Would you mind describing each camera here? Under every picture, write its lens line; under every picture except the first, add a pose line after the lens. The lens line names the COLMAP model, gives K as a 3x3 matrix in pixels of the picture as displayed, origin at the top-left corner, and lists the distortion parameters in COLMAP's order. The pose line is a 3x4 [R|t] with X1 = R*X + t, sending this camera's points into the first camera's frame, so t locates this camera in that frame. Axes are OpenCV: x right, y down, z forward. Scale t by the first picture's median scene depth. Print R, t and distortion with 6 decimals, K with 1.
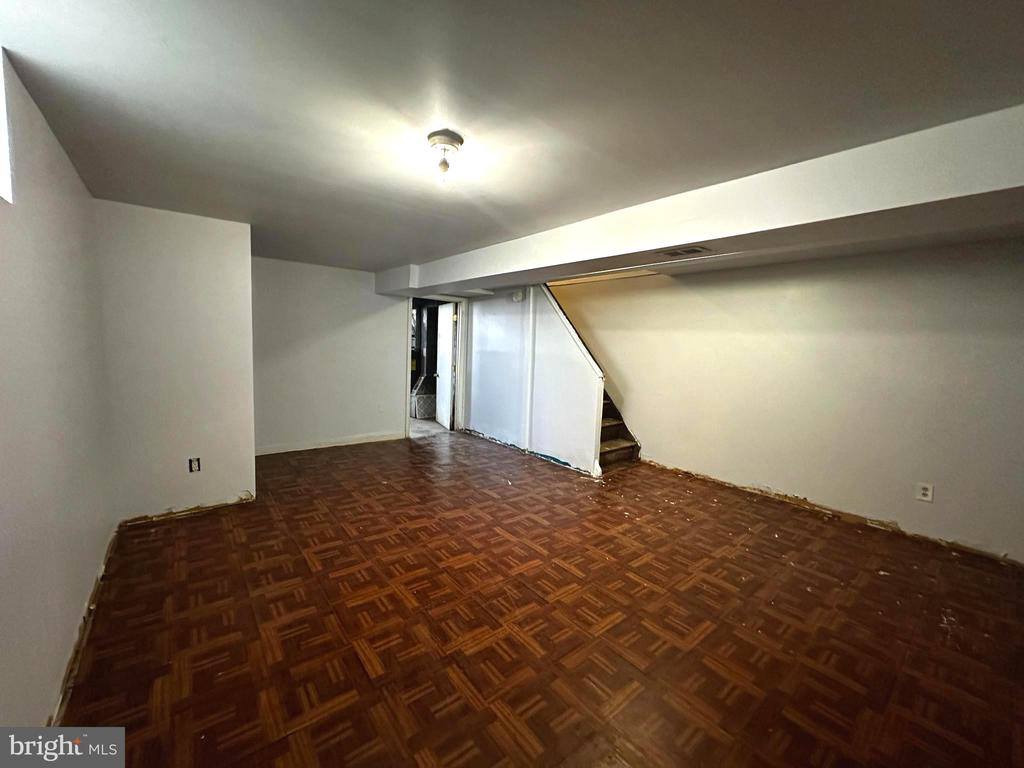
lens RADIAL K [[407.2, 0, 512.0], [0, 407.2, 381.6], [0, 0, 1]] dist [-0.007921, -0.000156]
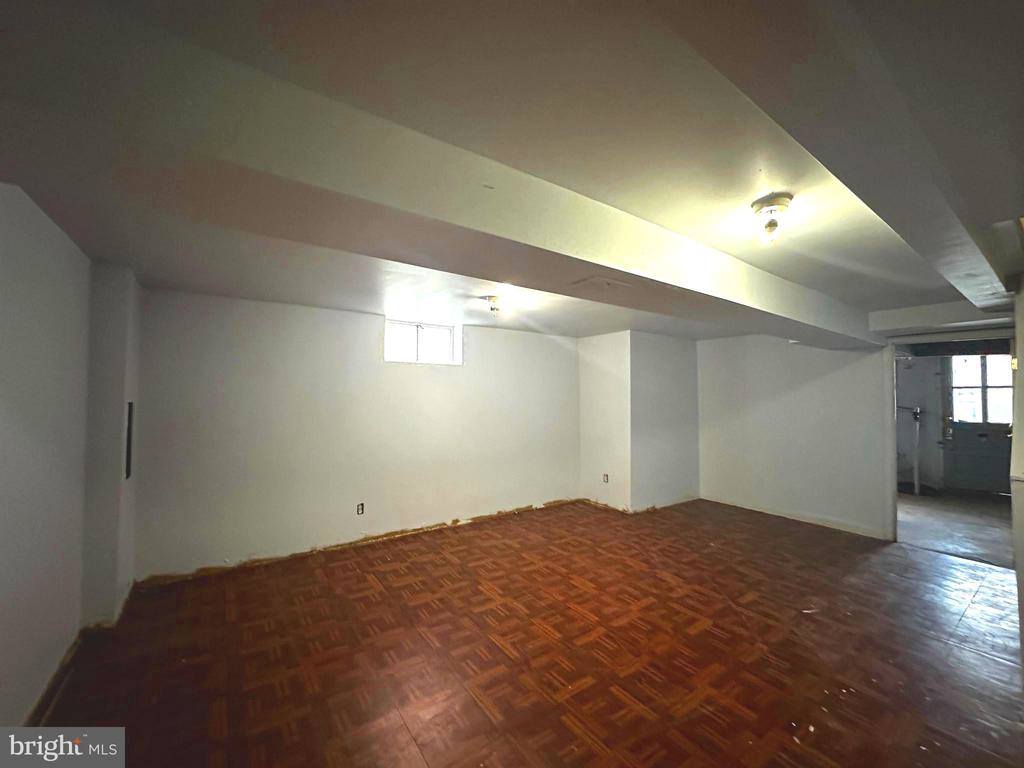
lens RADIAL K [[407.2, 0, 510.2], [0, 407.2, 383.9], [0, 0, 1]] dist [-0.007921, -0.000156]
pose [[-0.067800, -0.064901, -0.995586, 1.049415], [-0.105242, 0.992780, -0.057551, -0.048187], [0.992133, 0.100875, -0.074141, 0.765948]]
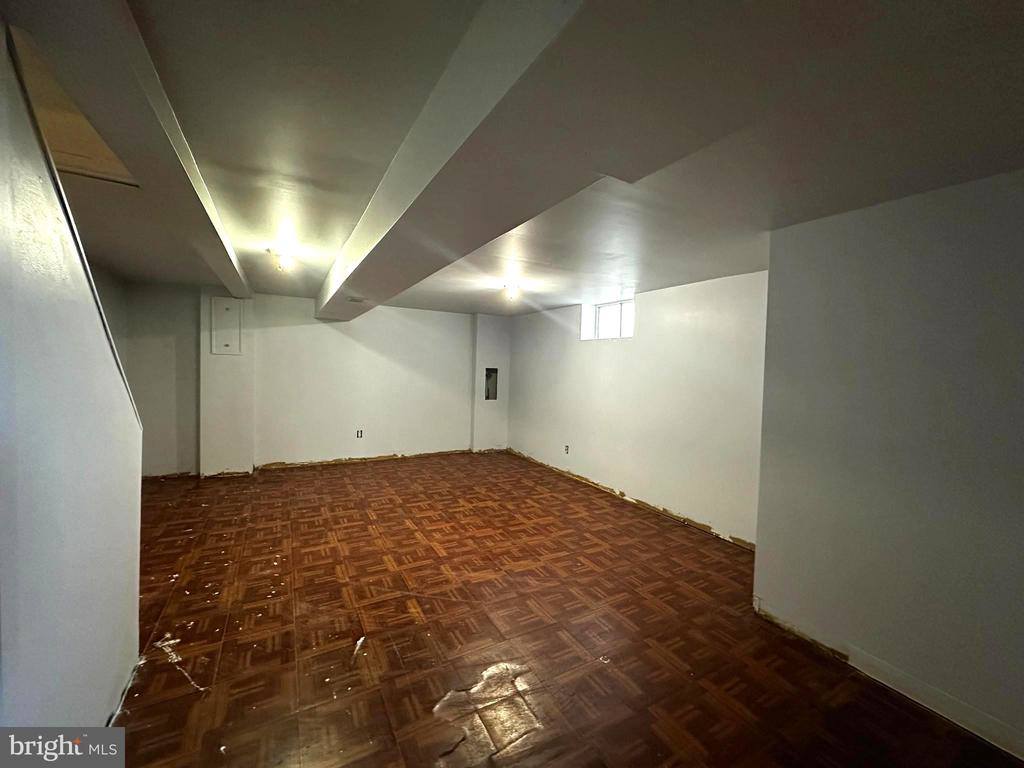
lens RADIAL K [[407.2, 0, 508.8], [0, 407.2, 382.6], [0, 0, 1]] dist [-0.007921, -0.000156]
pose [[-0.982416, -0.075323, 0.170836, -0.364237], [-0.050726, 0.988272, 0.144030, -0.222530], [-0.179681, 0.132832, -0.974715, 2.072137]]
